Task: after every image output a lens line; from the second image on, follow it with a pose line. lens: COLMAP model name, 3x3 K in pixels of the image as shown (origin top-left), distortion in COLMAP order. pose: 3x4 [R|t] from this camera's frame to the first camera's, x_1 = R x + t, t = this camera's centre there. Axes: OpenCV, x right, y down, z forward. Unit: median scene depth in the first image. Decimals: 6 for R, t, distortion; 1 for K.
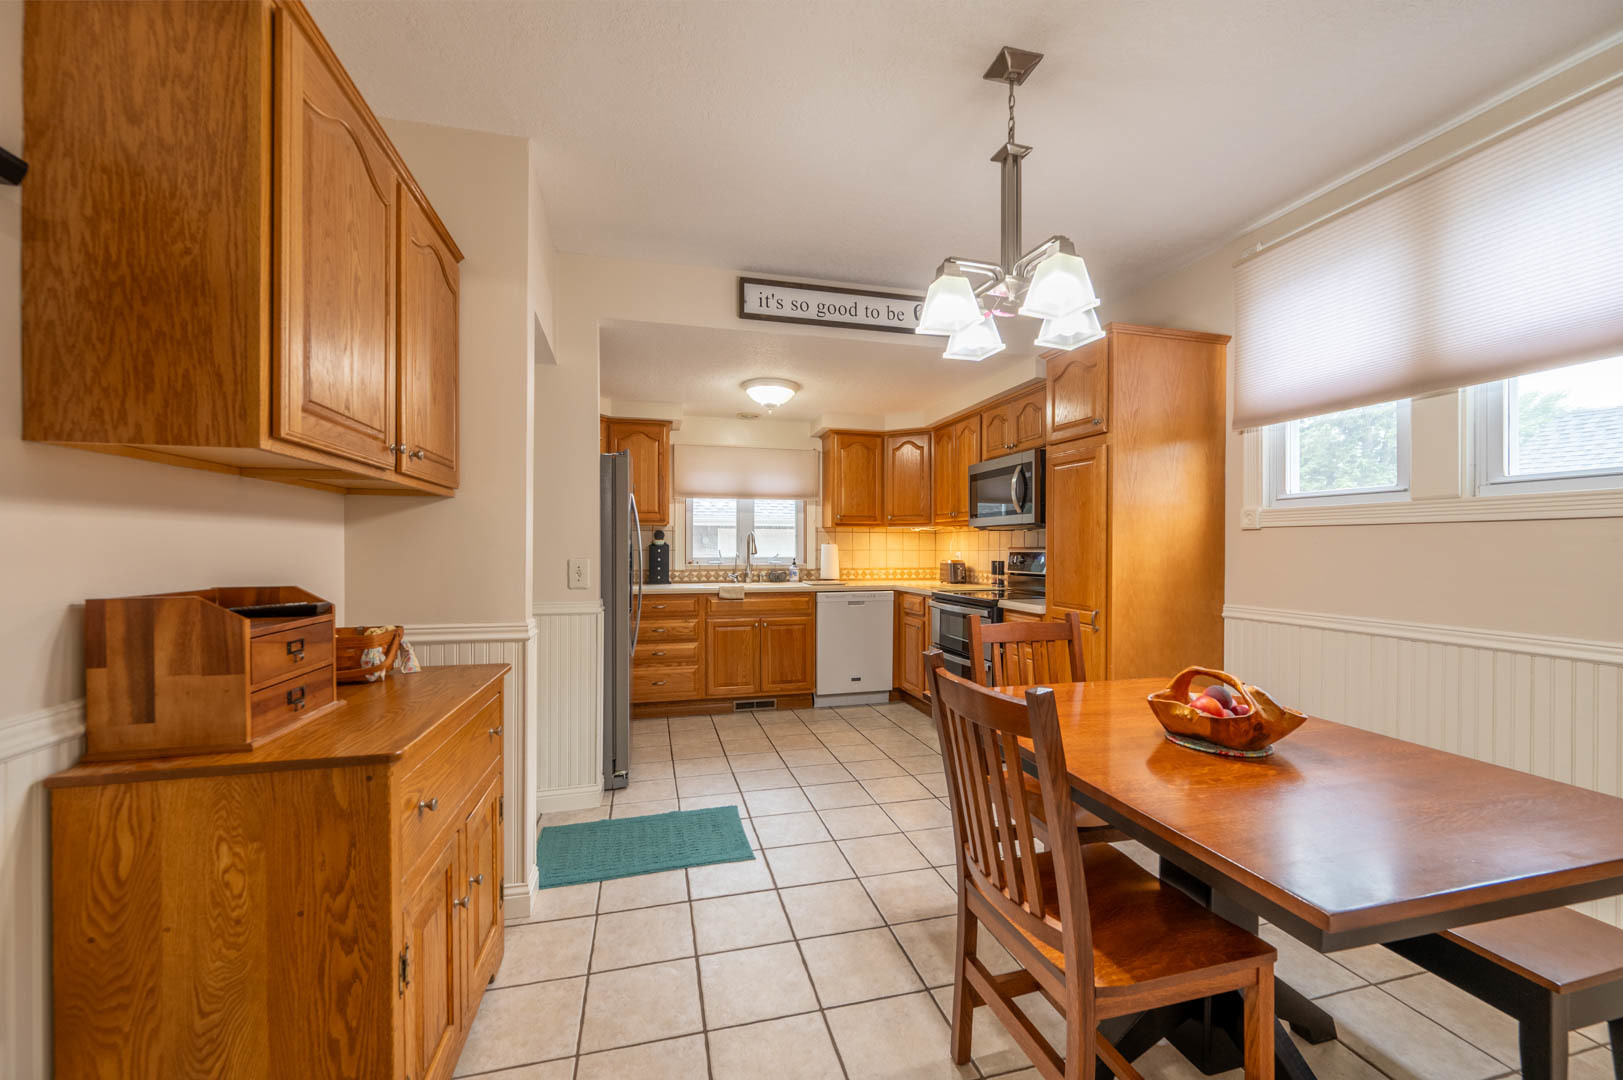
lens RADIAL K [[638.0, 0, 820.2], [0, 638.0, 548.3], [0, 0, 1]] dist [-0.003334, 0.000678]
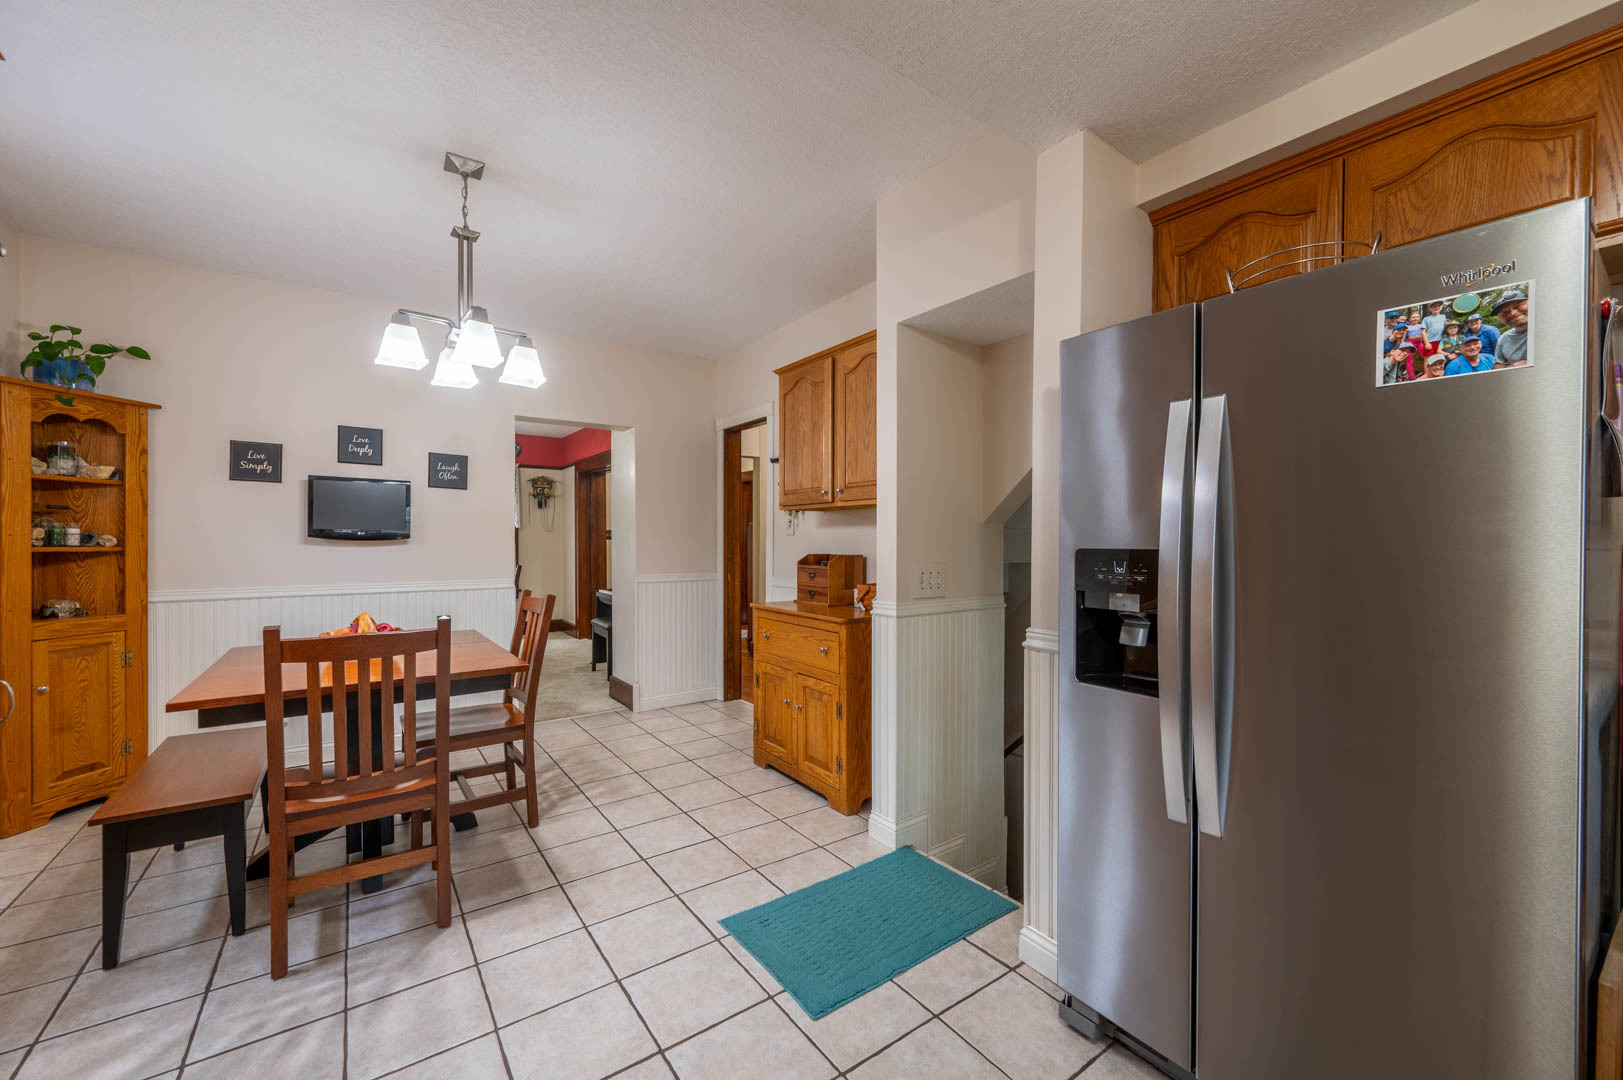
lens RADIAL K [[638.0, 0, 806.4], [0, 638.0, 543.2], [0, 0, 1]] dist [-0.003334, 0.000678]
pose [[-0.938388, -0.002216, -0.345576, 0.046306], [-0.004577, 0.999971, 0.006015, -0.000767], [0.345553, 0.007226, -0.938372, 1.125076]]
